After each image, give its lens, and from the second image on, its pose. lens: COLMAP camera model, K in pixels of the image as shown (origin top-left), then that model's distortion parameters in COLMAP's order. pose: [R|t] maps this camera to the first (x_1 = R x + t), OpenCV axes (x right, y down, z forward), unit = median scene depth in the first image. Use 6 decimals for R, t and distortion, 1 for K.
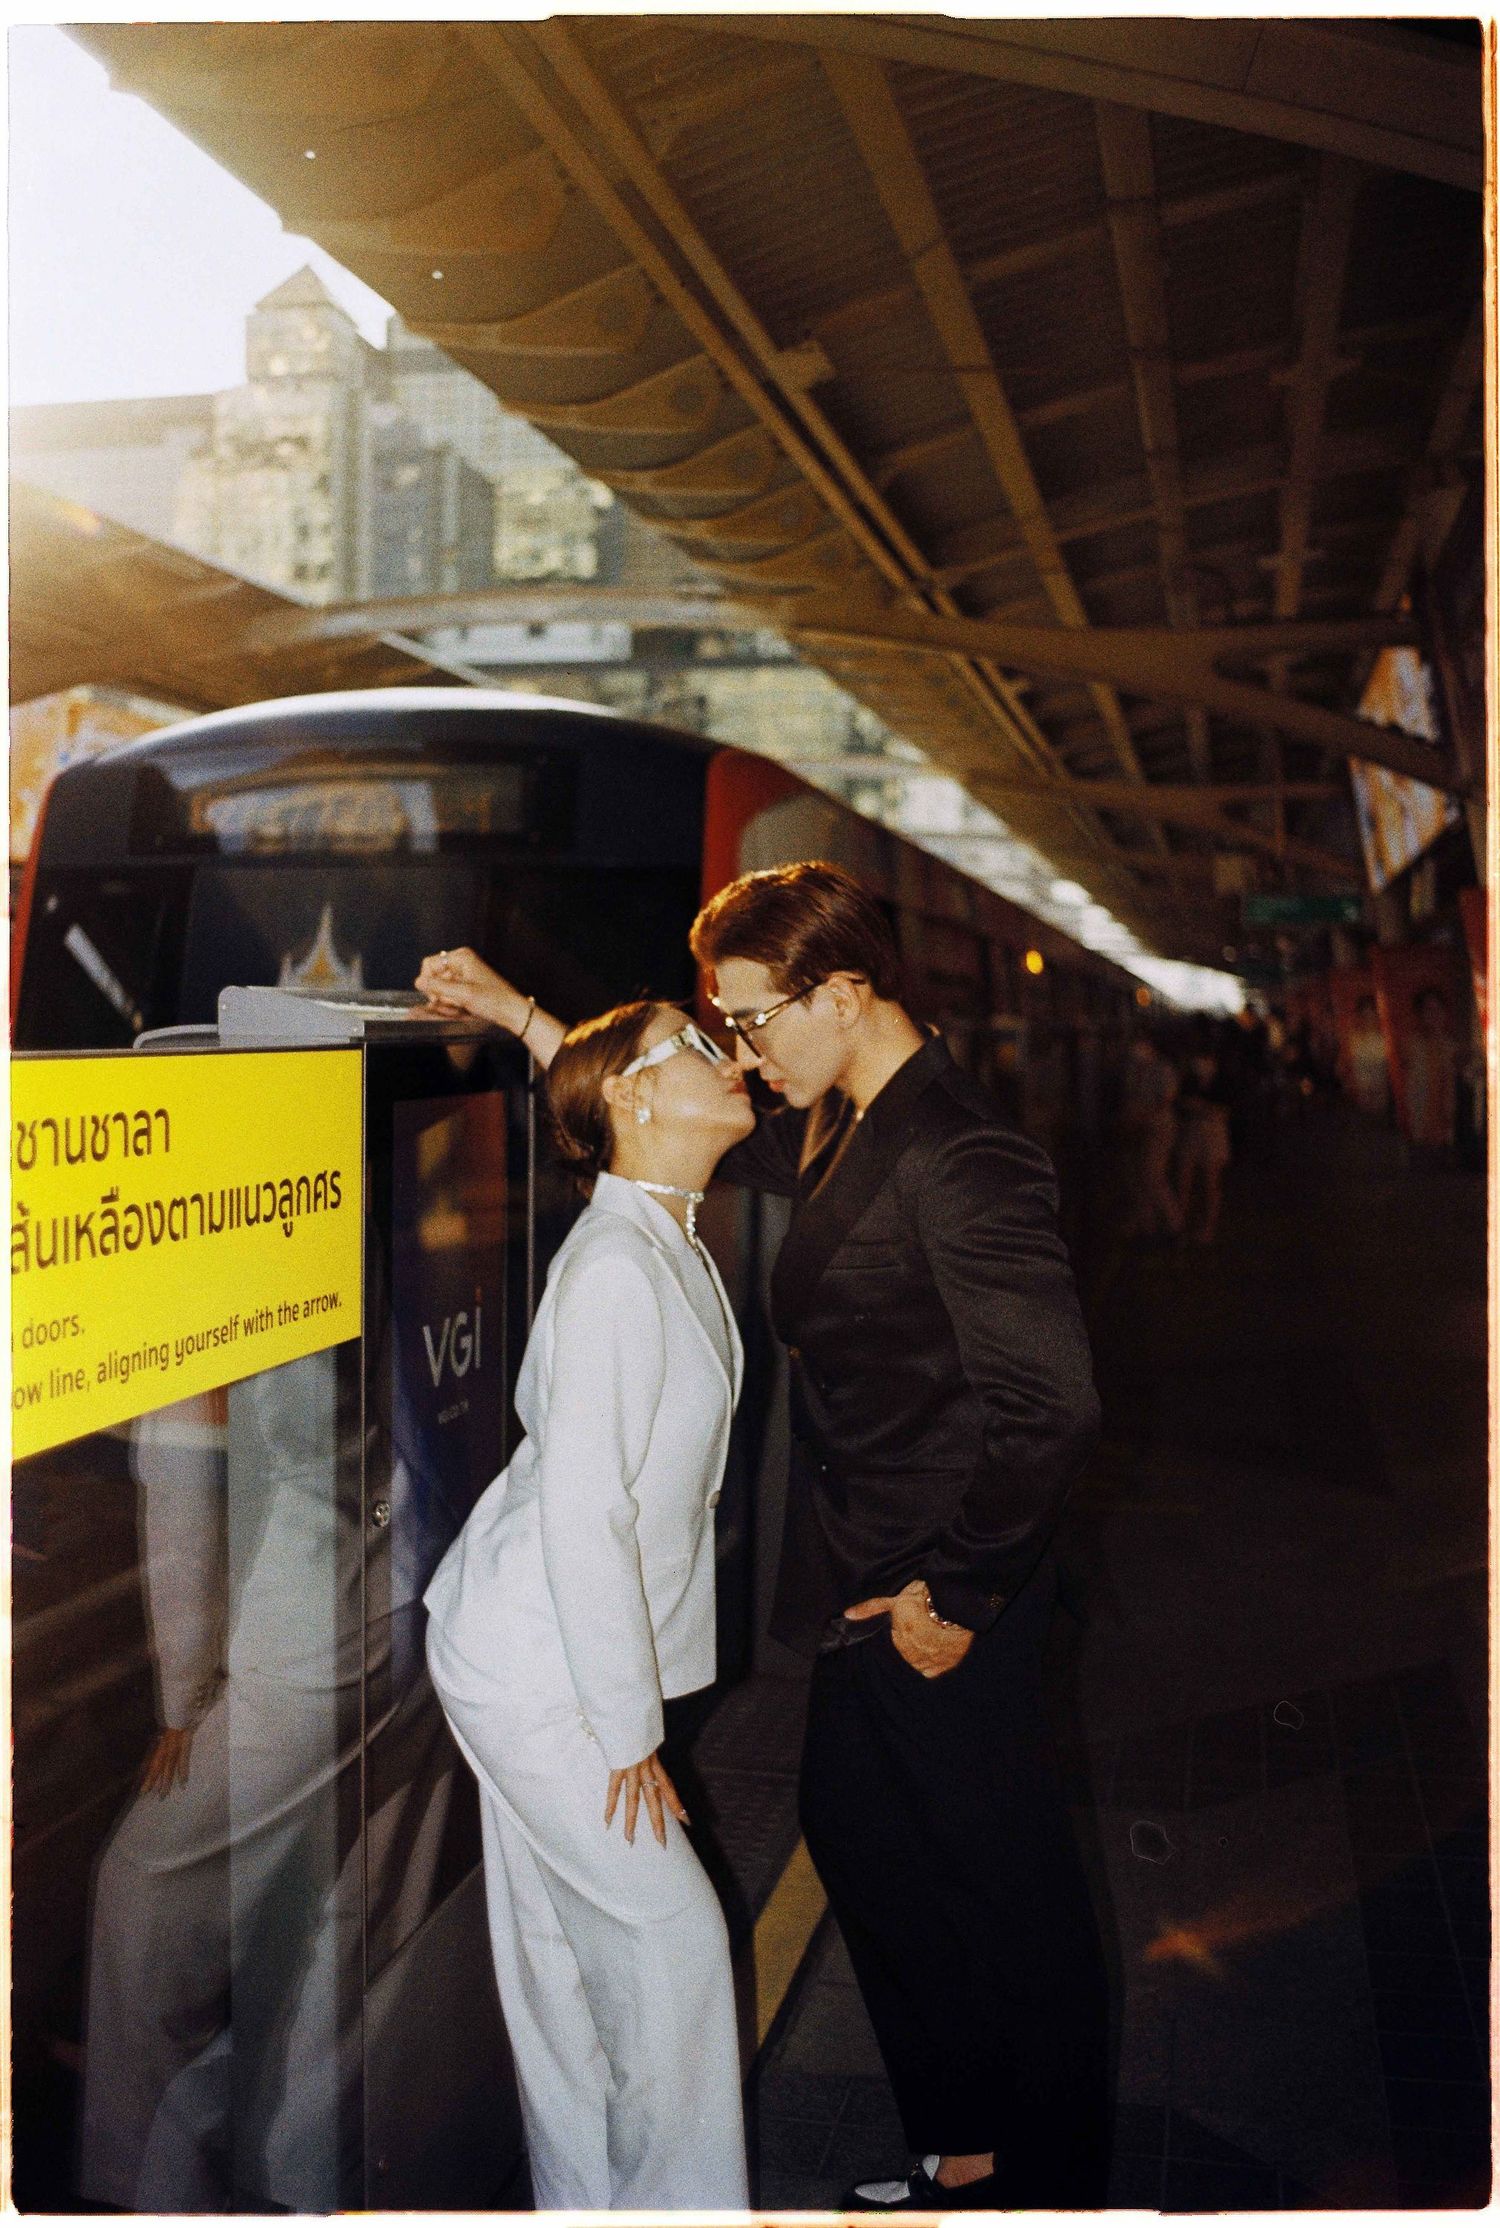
lens RADIAL K [[2184.5, 0, 744.9], [0, 2184.5, 1132.4], [0, 0, 1]] dist [-0.060041, 0.000242]
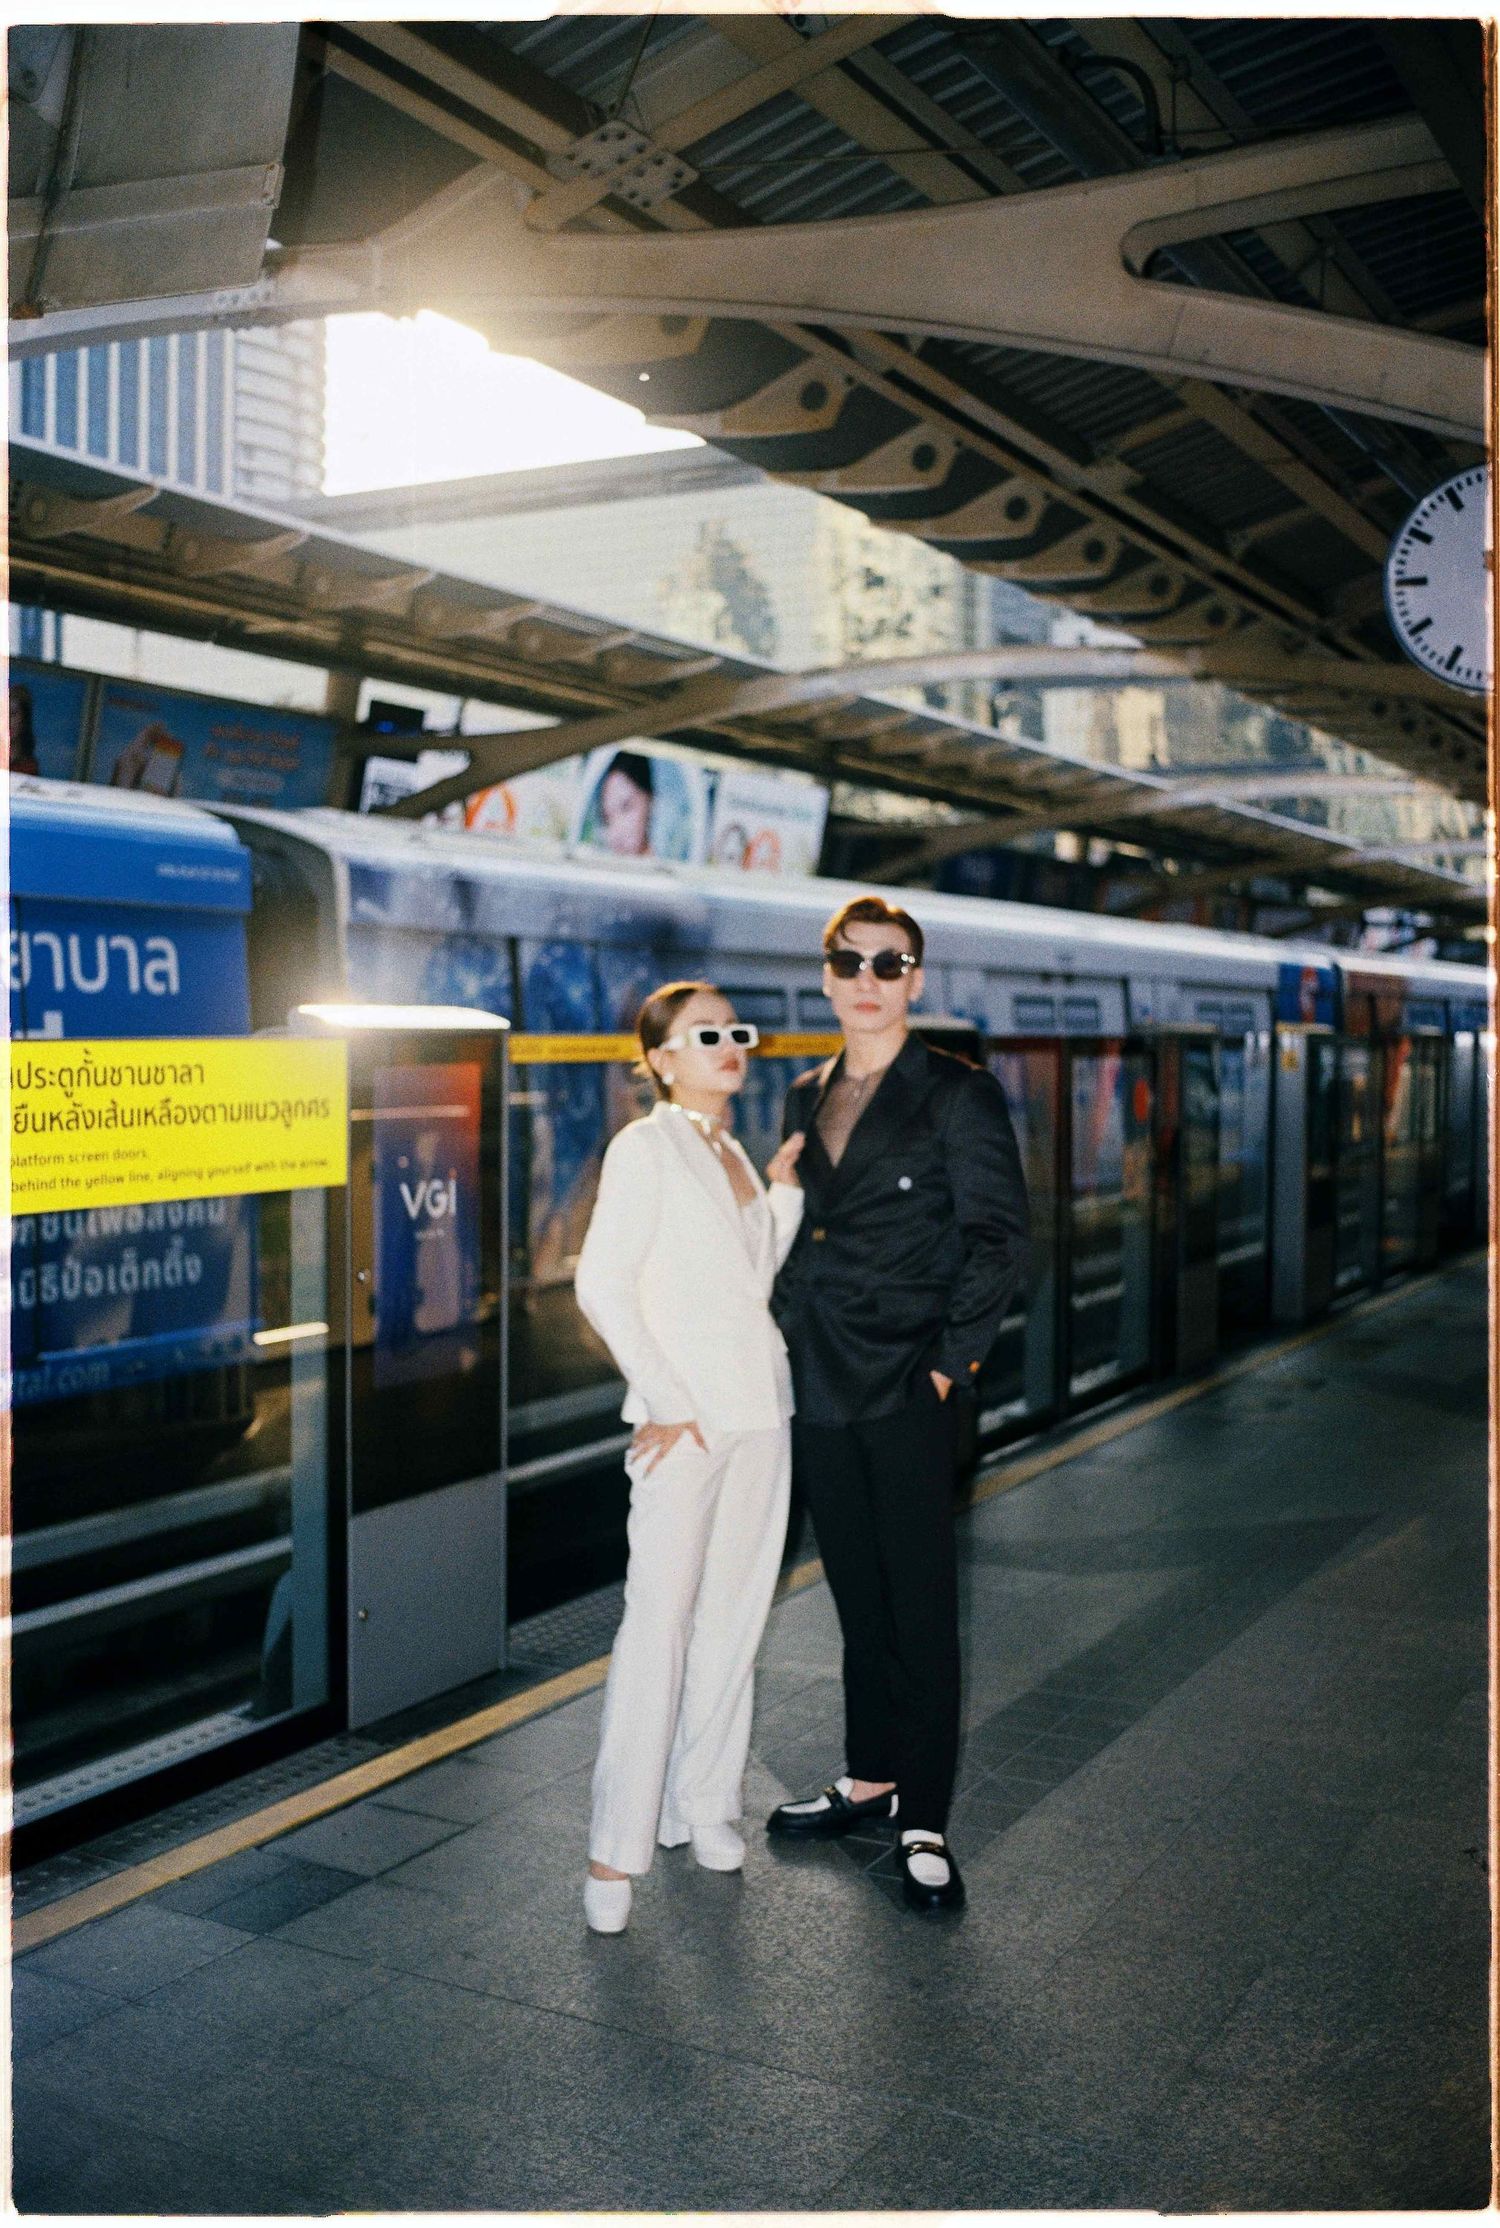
lens RADIAL K [[2184.5, 0, 744.9], [0, 2184.5, 1132.4], [0, 0, 1]] dist [-0.060041, 0.000242]
pose [[0.959049, 0.009156, -0.283092, 0.247439], [-0.010617, 0.999937, -0.003627, 0.016798], [0.283041, 0.006484, 0.959086, -0.272090]]
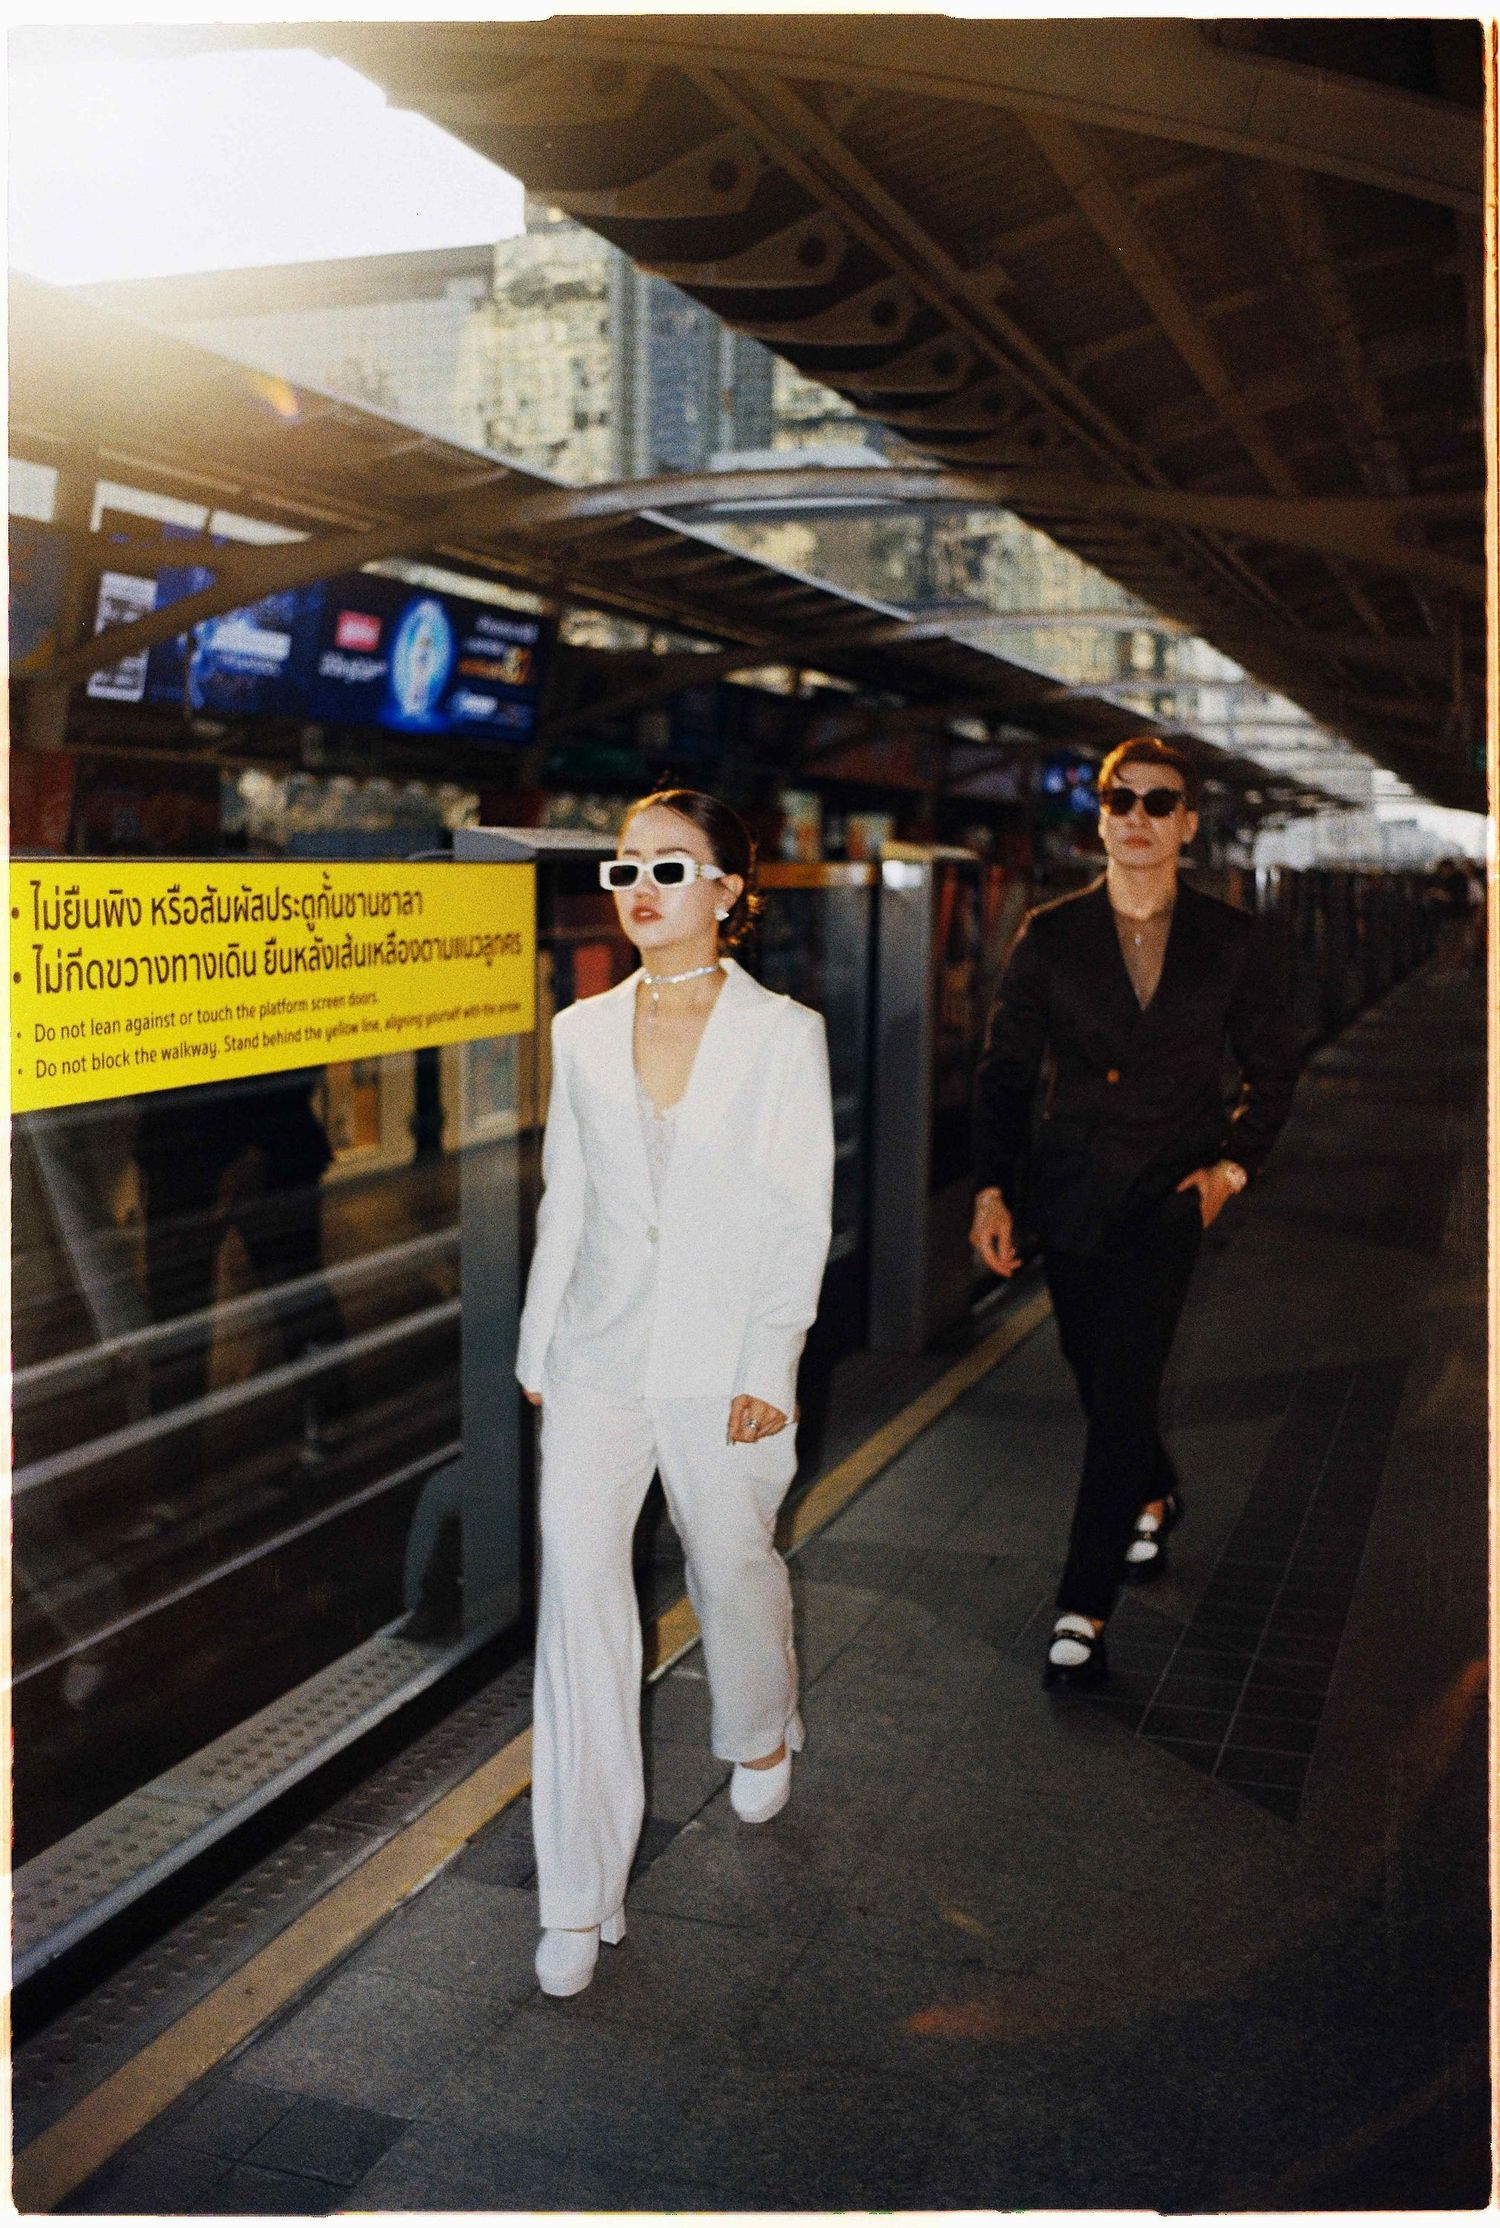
lens RADIAL K [[2184.5, 0, 744.9], [0, 2184.5, 1132.4], [0, 0, 1]] dist [-0.060041, 0.000242]
pose [[0.991915, 0.012164, -0.126317, 0.070467], [-0.003441, 0.997608, 0.069040, 0.018144], [0.126855, -0.068047, 0.989584, -0.235361]]
